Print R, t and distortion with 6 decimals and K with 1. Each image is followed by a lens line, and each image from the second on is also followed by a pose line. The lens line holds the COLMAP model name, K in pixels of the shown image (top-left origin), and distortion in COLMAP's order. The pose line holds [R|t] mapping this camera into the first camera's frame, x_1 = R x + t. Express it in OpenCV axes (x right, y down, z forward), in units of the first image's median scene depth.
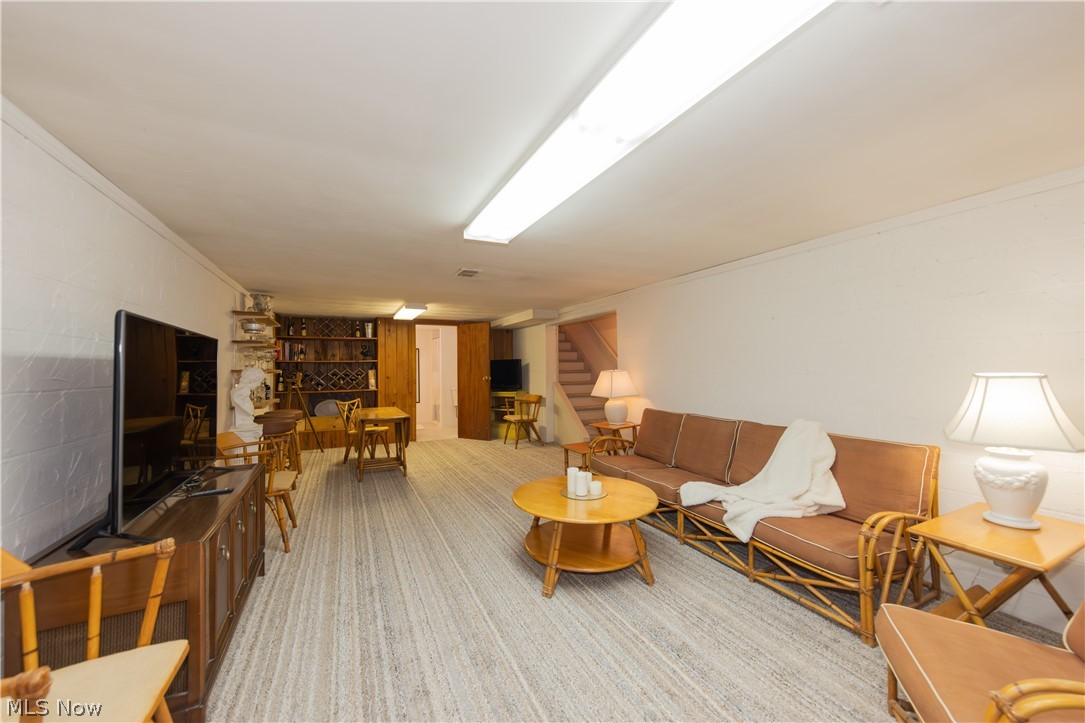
lens RADIAL K [[403.1, 0, 545.8], [0, 403.1, 366.0], [0, 0, 1]] dist [0.002388, 0.000092]
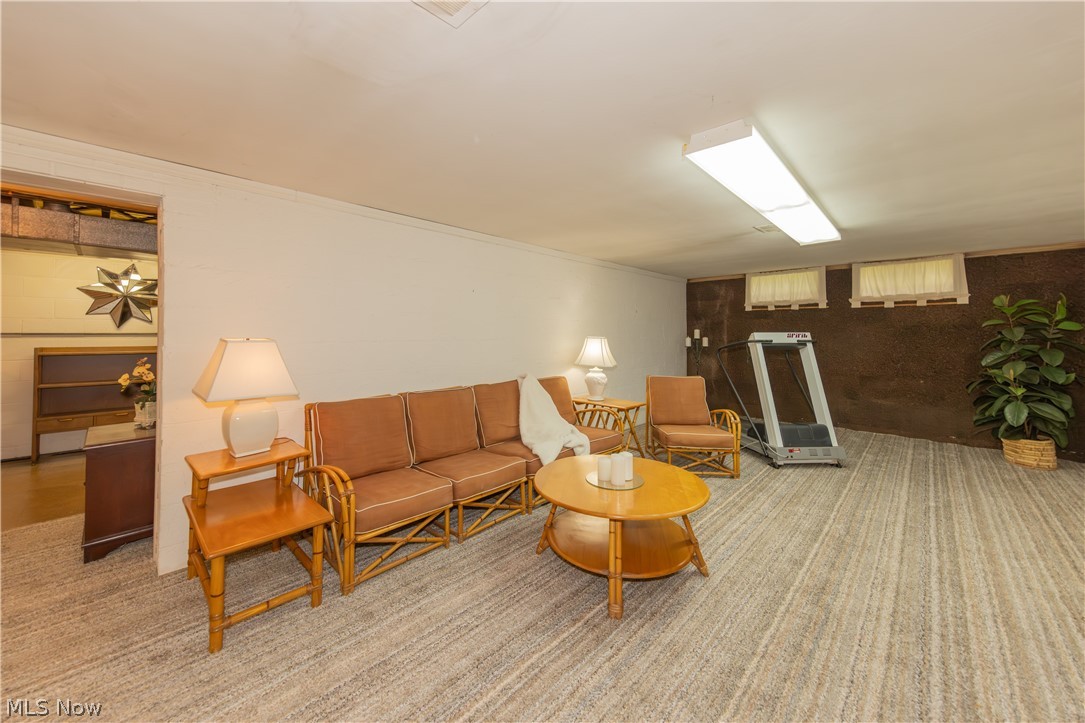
lens RADIAL K [[403.1, 0, 533.7], [0, 403.1, 318.8], [0, 0, 1]] dist [0.002388, 0.000092]
pose [[-0.307745, 0.032464, 0.950915, -0.554550], [-0.005286, 0.999344, -0.035828, -0.001460], [-0.951454, -0.016052, -0.307372, 1.165986]]
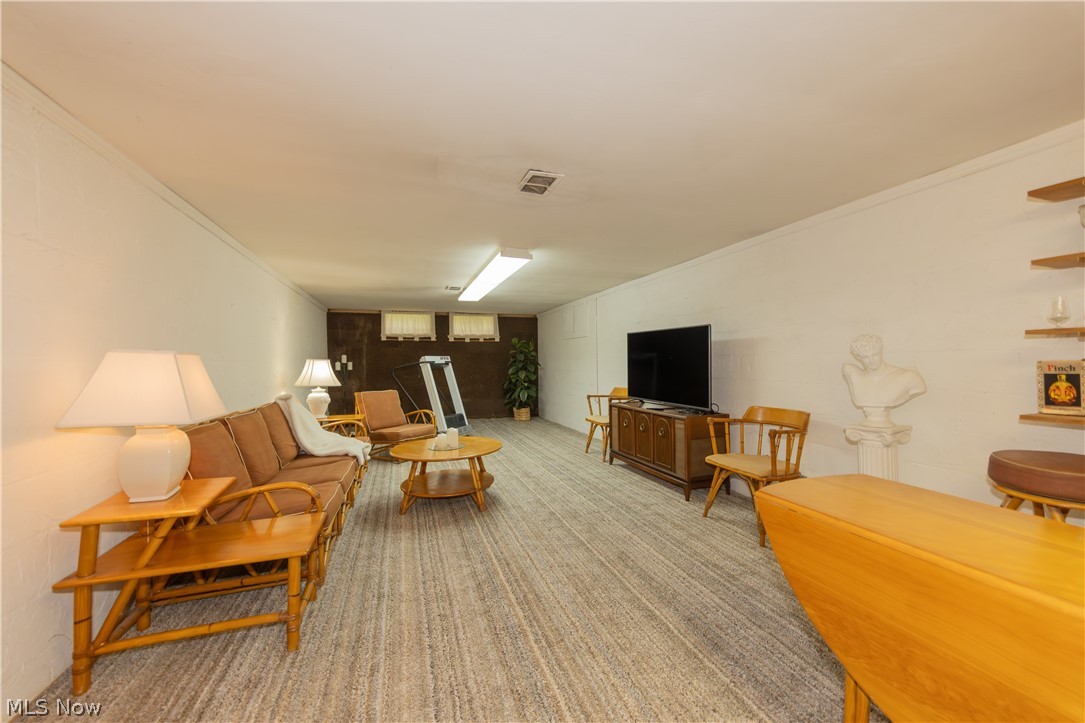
lens RADIAL K [[412.6, 0, 539.6], [0, 412.6, 359.7], [0, 0, 1]] dist [-0.000249, 0.000020]
pose [[-0.989140, 0.010158, 0.146622, -0.323230], [0.008796, 0.999912, -0.009941, 0.033134], [-0.146711, -0.008543, -0.989143, 1.894106]]
